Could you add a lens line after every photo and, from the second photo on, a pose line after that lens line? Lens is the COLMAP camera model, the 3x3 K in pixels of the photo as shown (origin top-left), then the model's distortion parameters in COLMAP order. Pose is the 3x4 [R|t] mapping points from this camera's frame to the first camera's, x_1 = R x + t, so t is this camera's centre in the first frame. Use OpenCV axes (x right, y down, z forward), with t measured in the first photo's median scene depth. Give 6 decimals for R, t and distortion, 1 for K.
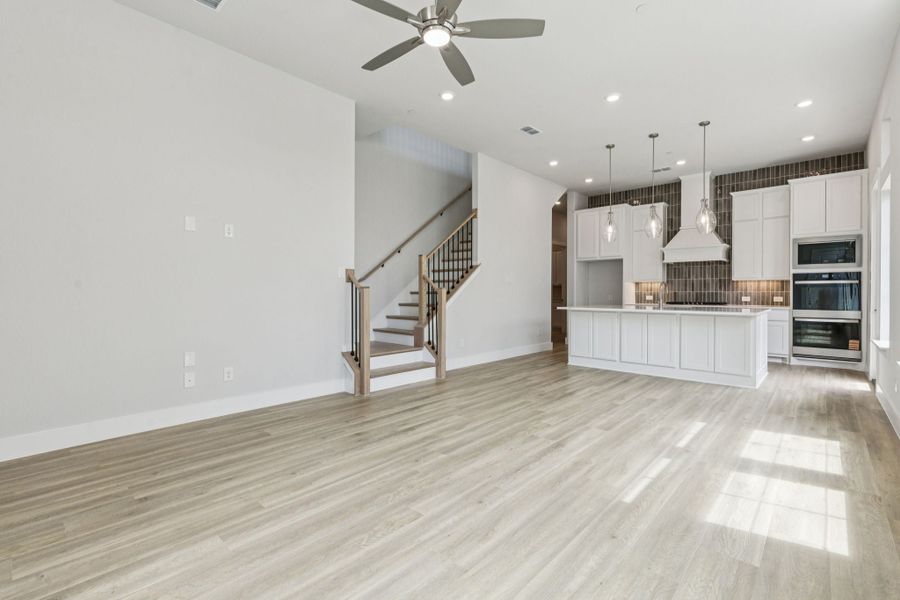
lens RADIAL K [[406.0, 0, 444.4], [0, 406.0, 293.4], [0, 0, 1]] dist [0.003947, -0.001028]
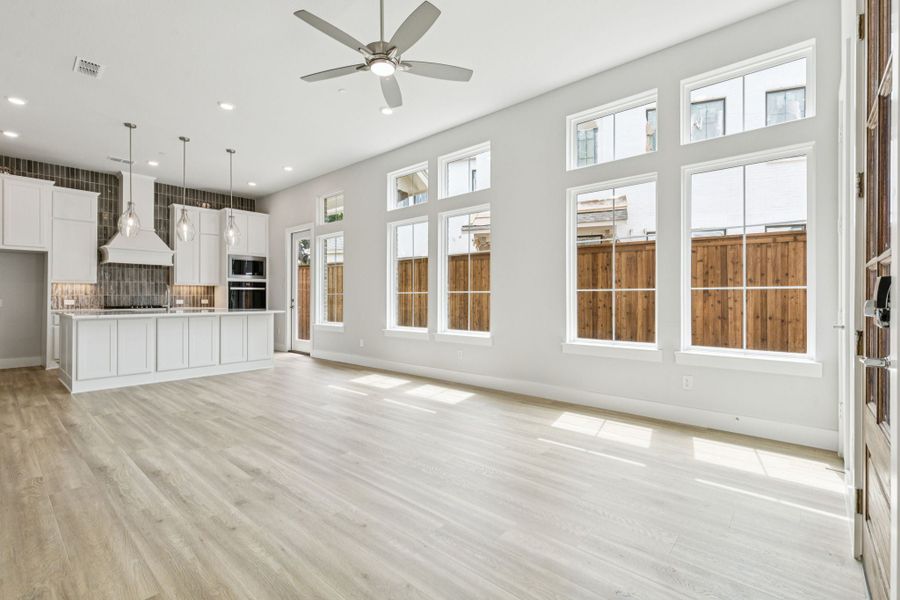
lens RADIAL K [[406.0, 0, 451.3], [0, 406.0, 296.4], [0, 0, 1]] dist [0.003947, -0.001028]
pose [[-0.027626, -0.000588, 0.999618, -0.466277], [0.001590, 0.999999, 0.000632, -0.000359], [-0.999617, 0.001607, -0.027625, 0.341859]]
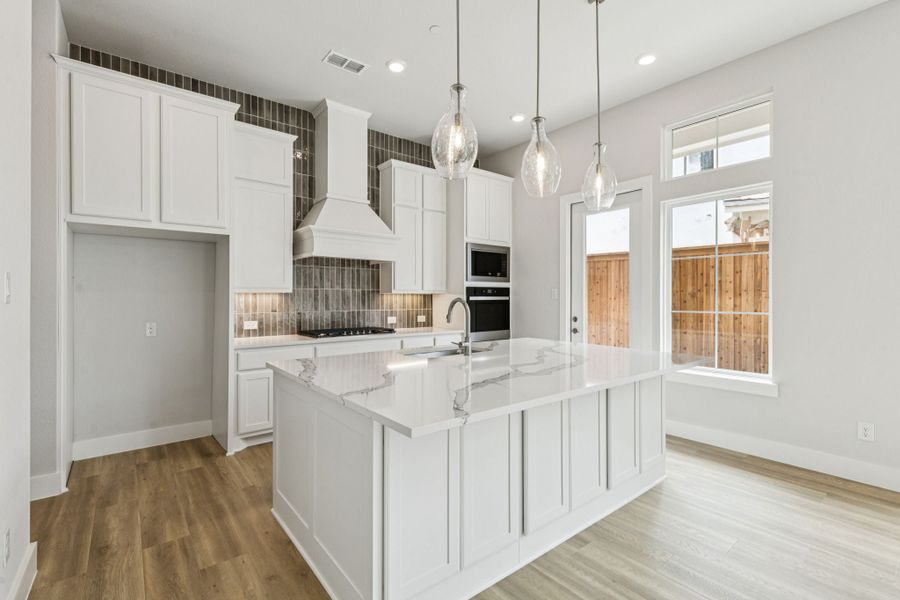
lens RADIAL K [[406.0, 0, 453.2], [0, 406.0, 297.5], [0, 0, 1]] dist [0.003947, -0.001028]
pose [[0.136256, 0.004595, 0.990663, 0.083516], [0.001899, 0.999986, -0.004899, -0.025178], [-0.990672, 0.002549, 0.136245, 0.953220]]
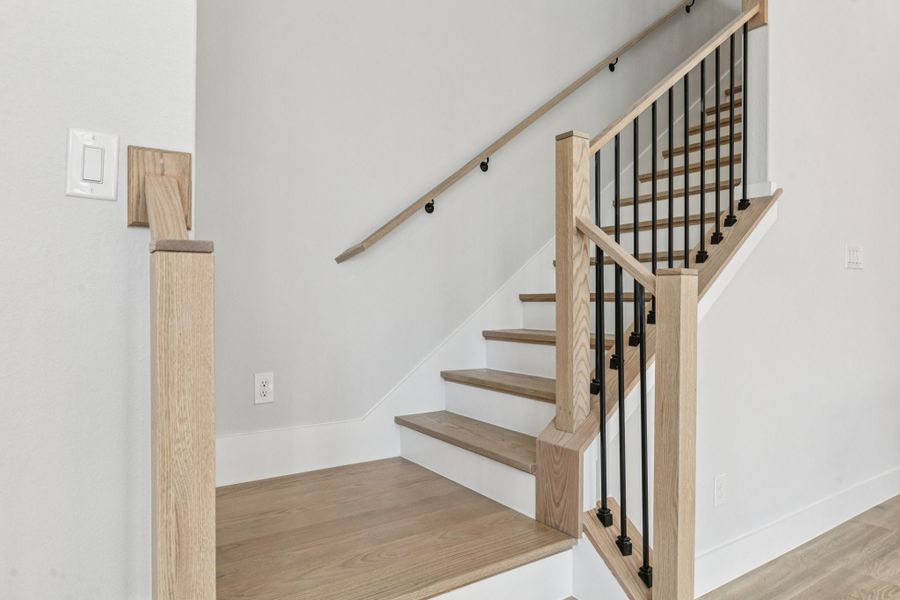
lens RADIAL K [[543.3, 0, 445.0], [0, 543.3, 299.6], [0, 0, 1]] dist [-0.001728, 0.001121]
pose [[0.974600, 0.003200, -0.223929, -0.050537], [-0.003317, 0.999994, -0.000148, 0.000985], [0.223928, 0.000887, 0.974605, 0.611673]]
